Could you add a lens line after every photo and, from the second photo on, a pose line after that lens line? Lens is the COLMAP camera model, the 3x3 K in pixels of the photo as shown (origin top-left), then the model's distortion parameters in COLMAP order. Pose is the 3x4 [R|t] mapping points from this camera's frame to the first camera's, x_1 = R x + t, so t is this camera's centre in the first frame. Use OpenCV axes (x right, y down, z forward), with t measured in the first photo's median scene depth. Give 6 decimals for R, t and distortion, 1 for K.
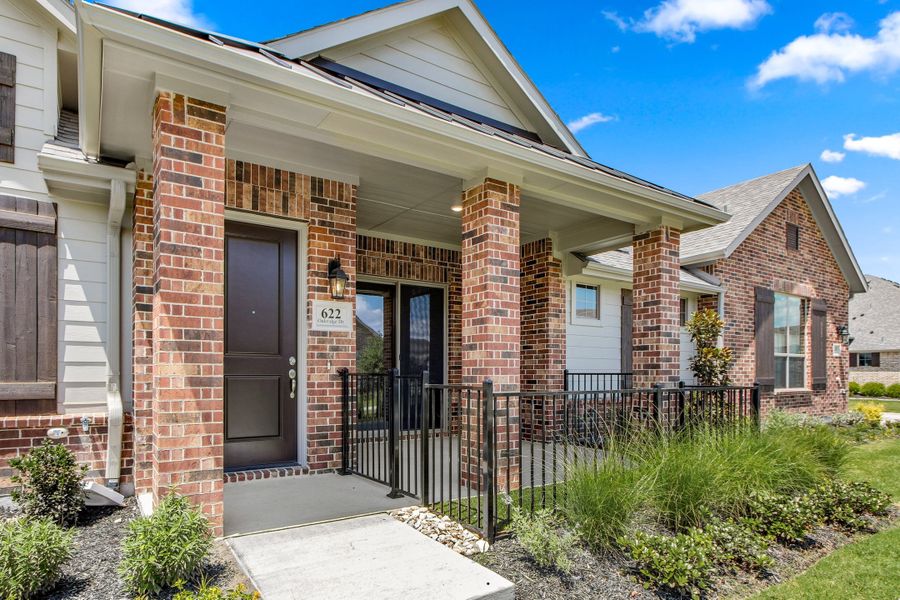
lens RADIAL K [[532.4, 0, 447.2], [0, 532.4, 390.0], [0, 0, 1]] dist [0.002752, 0.000459]
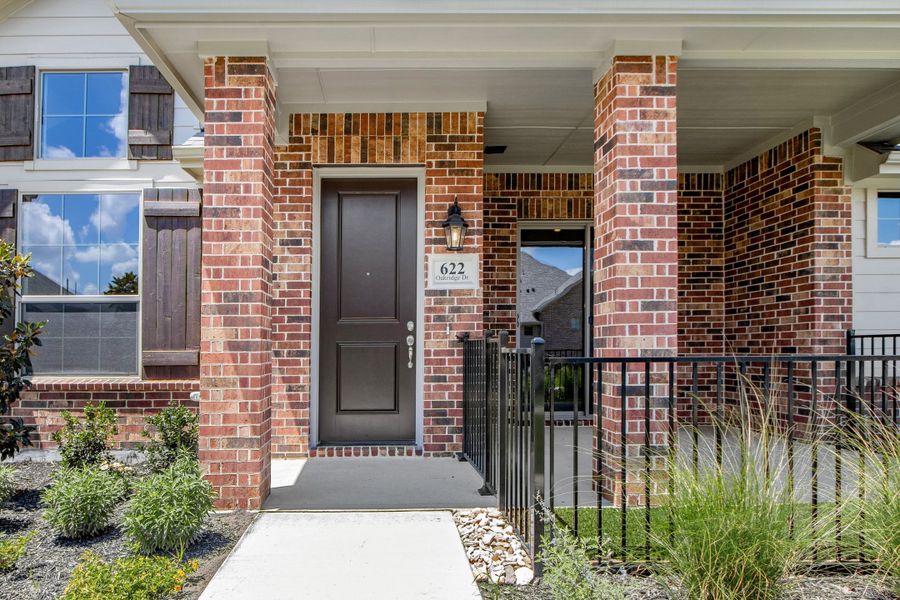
lens RADIAL K [[598.6, 0, 388.9], [0, 598.6, 359.1], [0, 0, 1]] dist [-0.006638, 0.002720]
pose [[0.831155, 0.000330, -0.556041, 0.239909], [-0.007798, 0.999908, -0.011063, 0.012199], [0.555986, 0.013531, 0.831081, 0.163034]]
